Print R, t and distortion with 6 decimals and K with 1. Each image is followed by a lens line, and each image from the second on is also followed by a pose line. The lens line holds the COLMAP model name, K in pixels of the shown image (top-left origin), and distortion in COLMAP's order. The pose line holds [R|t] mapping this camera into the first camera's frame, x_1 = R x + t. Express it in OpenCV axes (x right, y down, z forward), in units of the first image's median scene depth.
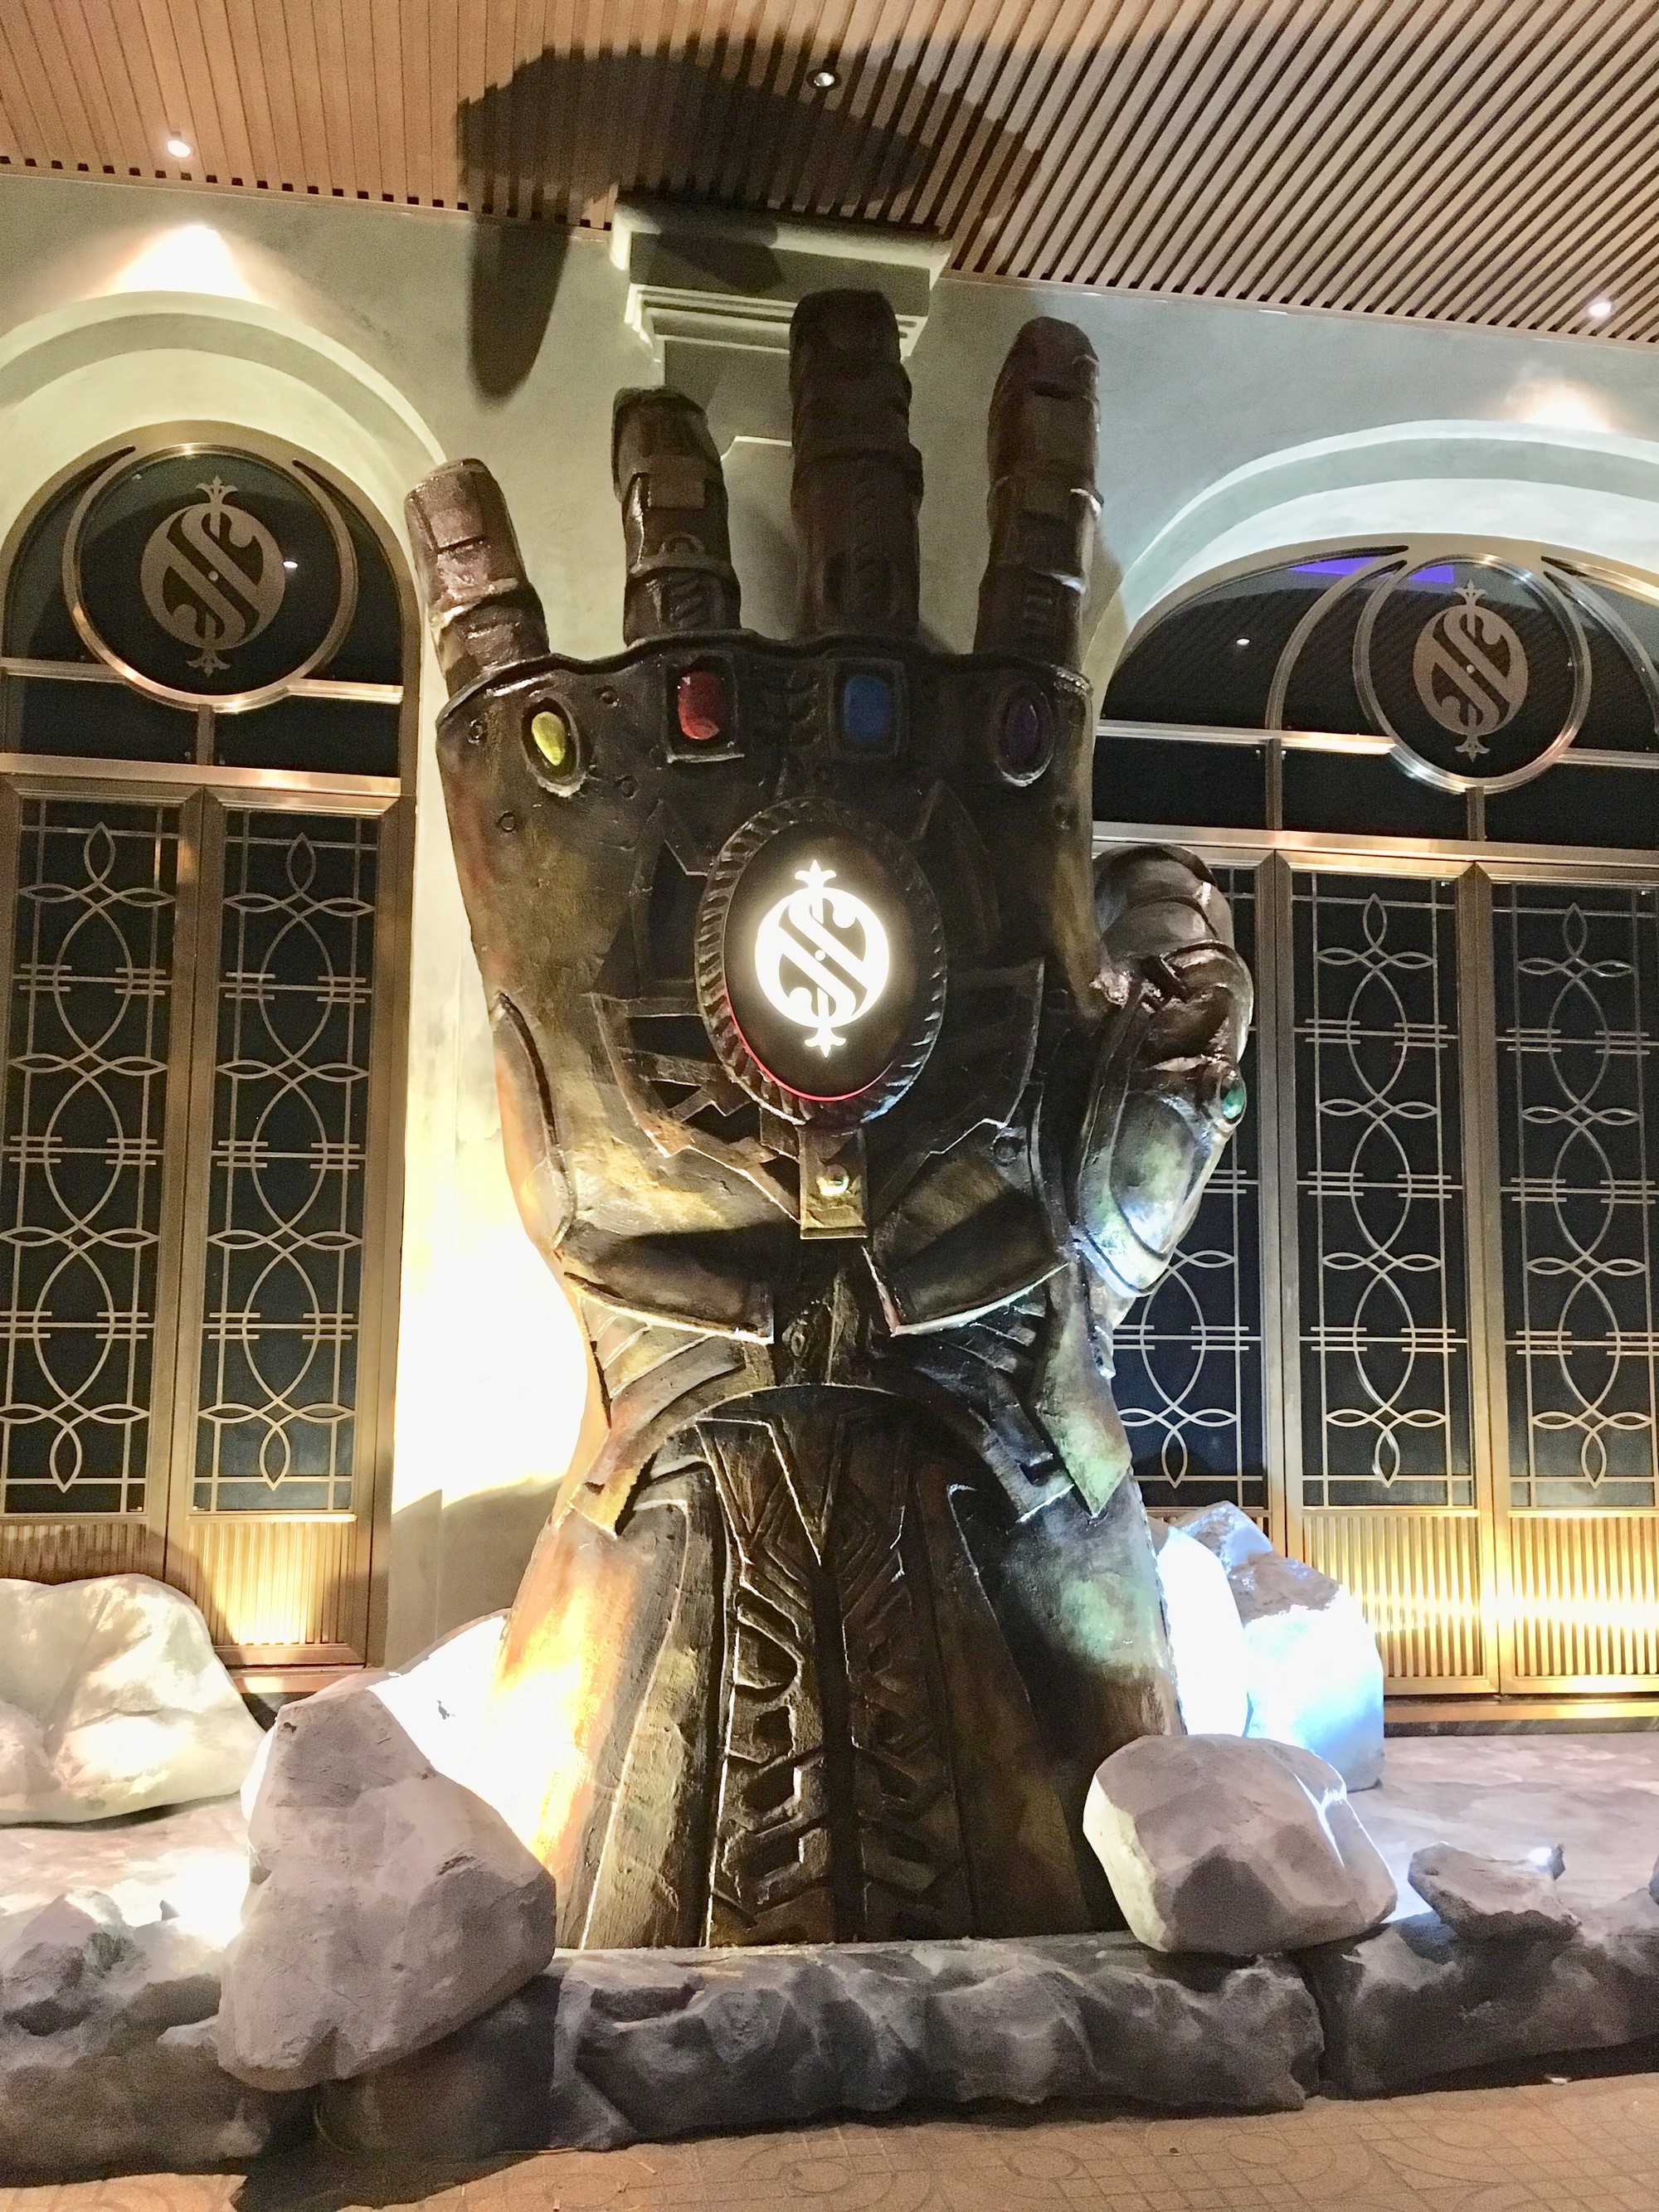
lens RADIAL K [[1889.5, 0, 816.5], [0, 1889.5, 1100.4], [0, 0, 1]] dist [0.035956, -0.051196]
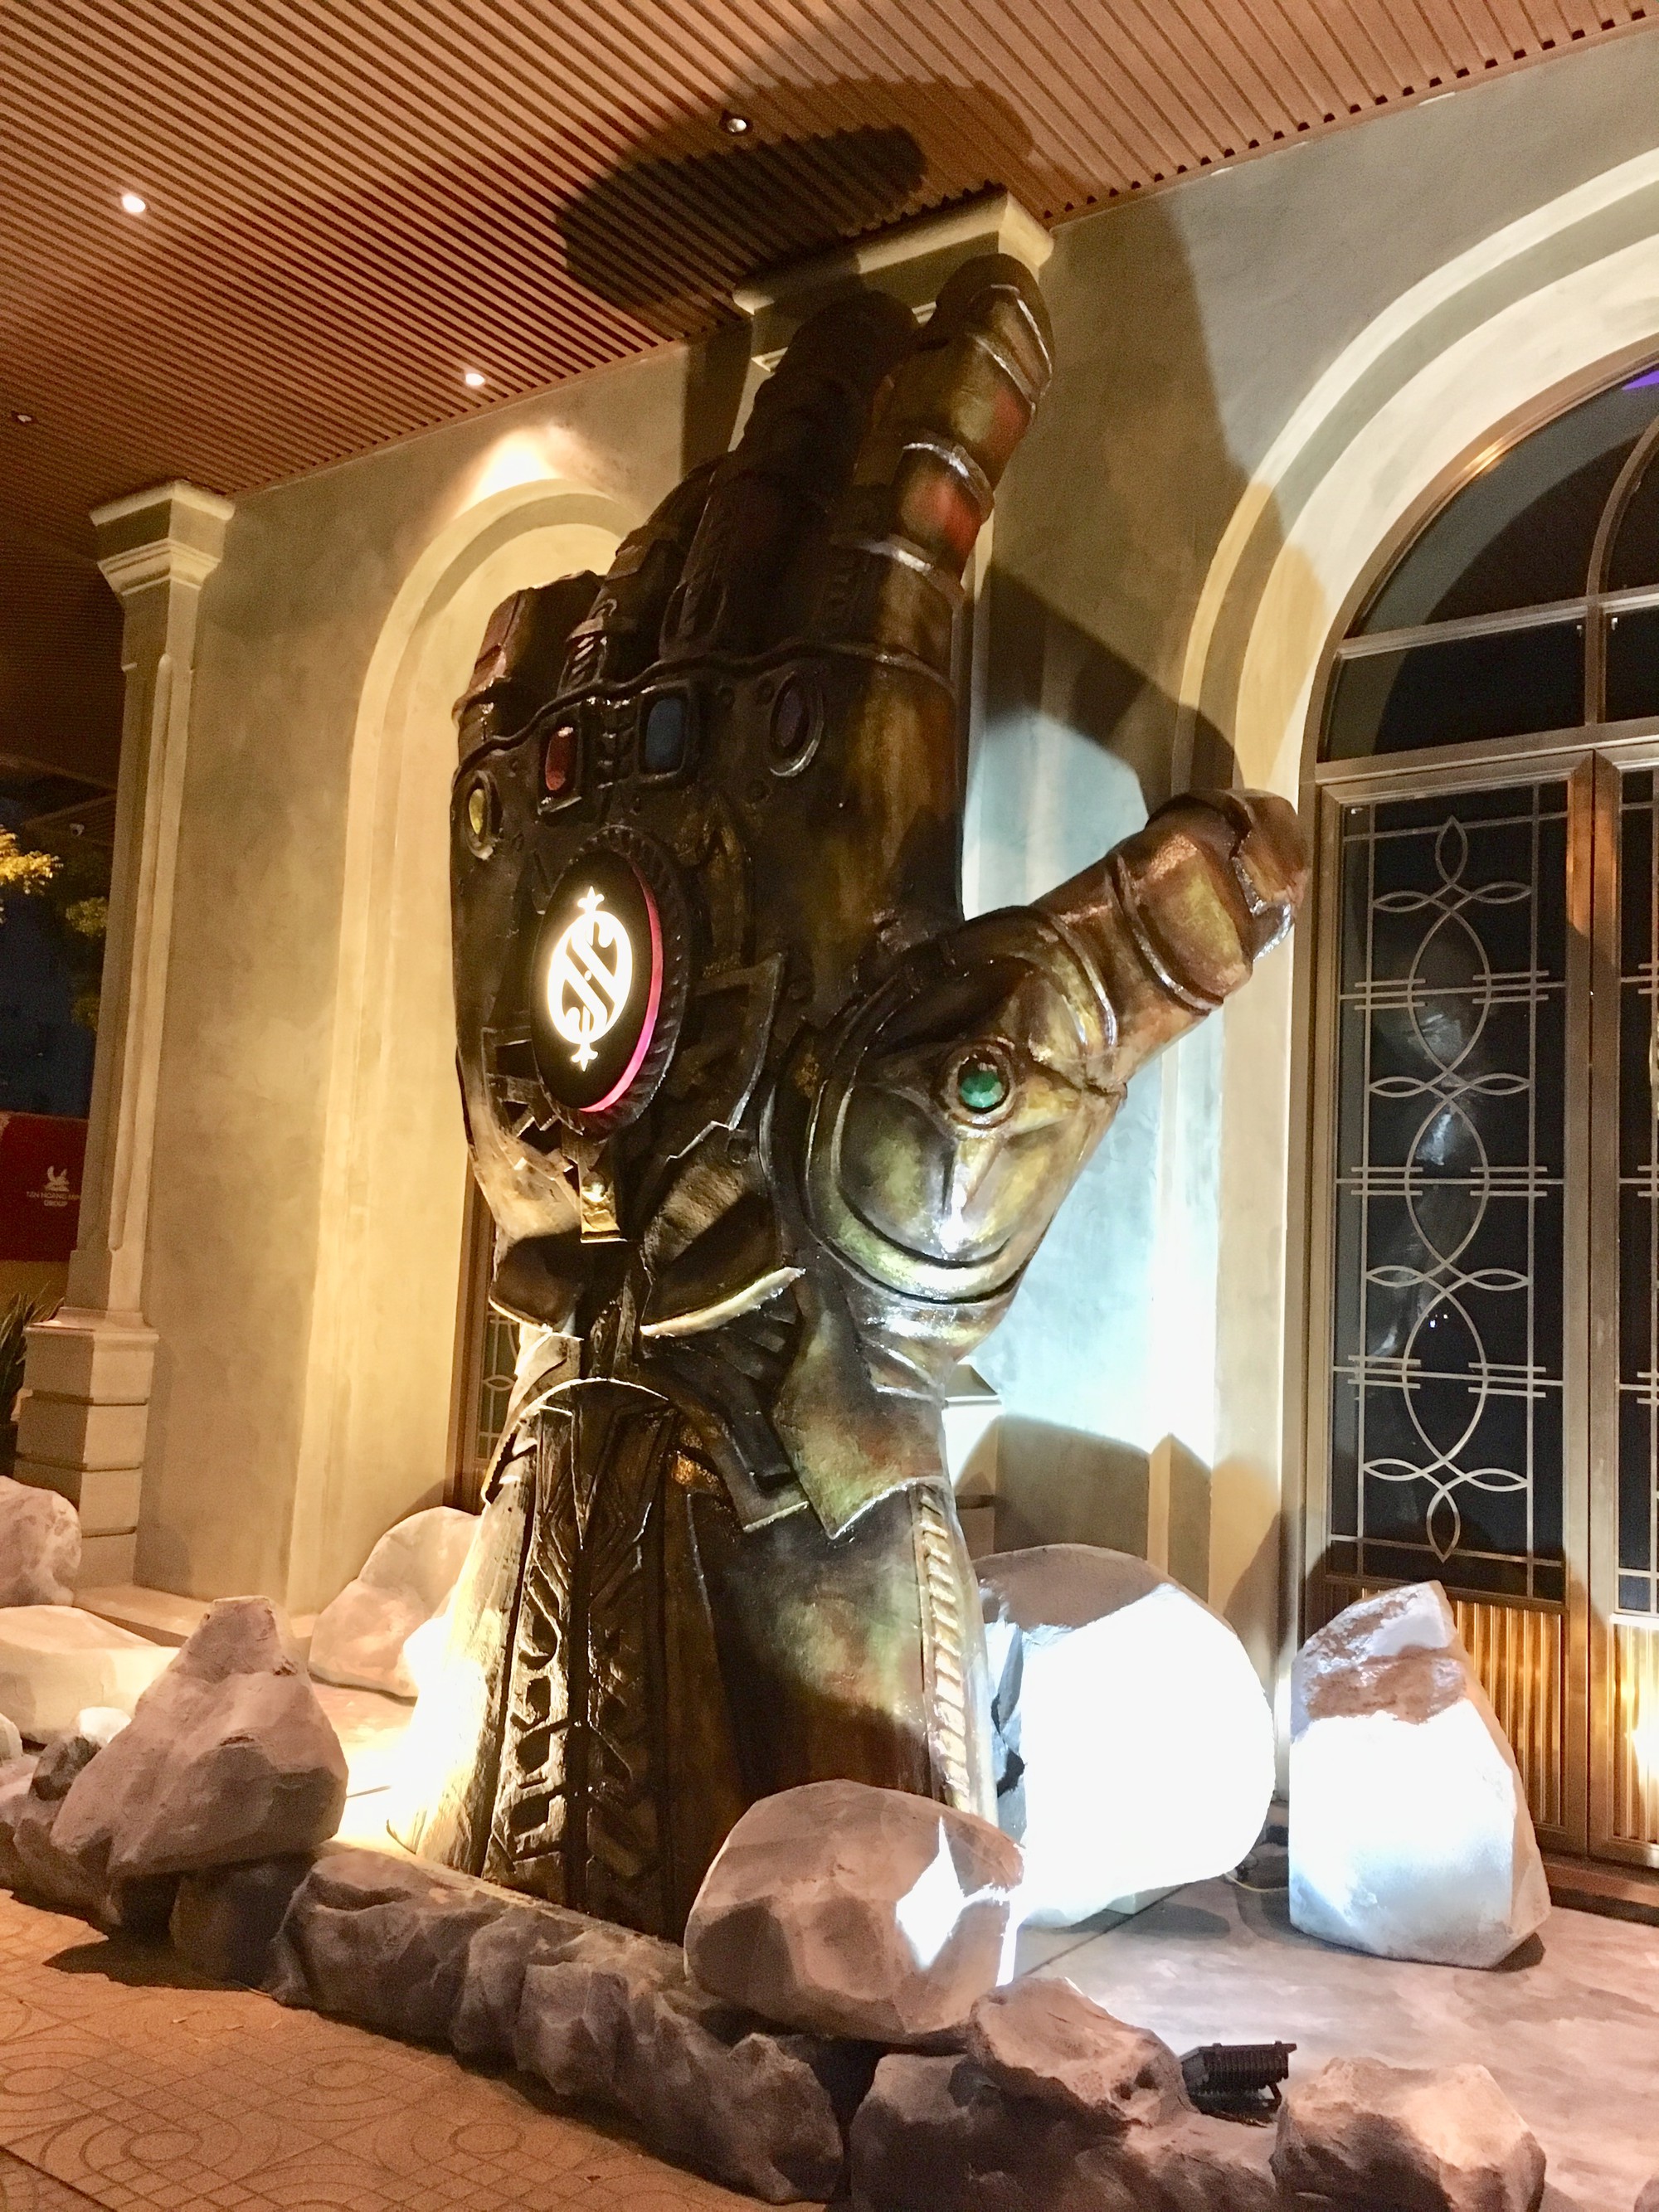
lens RADIAL K [[1889.5, 0, 823.3], [0, 1889.5, 1100.5], [0, 0, 1]] dist [0.035956, -0.051196]
pose [[0.694484, -0.054997, -0.717403, 0.853827], [0.041435, 0.998477, -0.036433, 0.037759], [0.718314, -0.004424, 0.695705, 0.353282]]
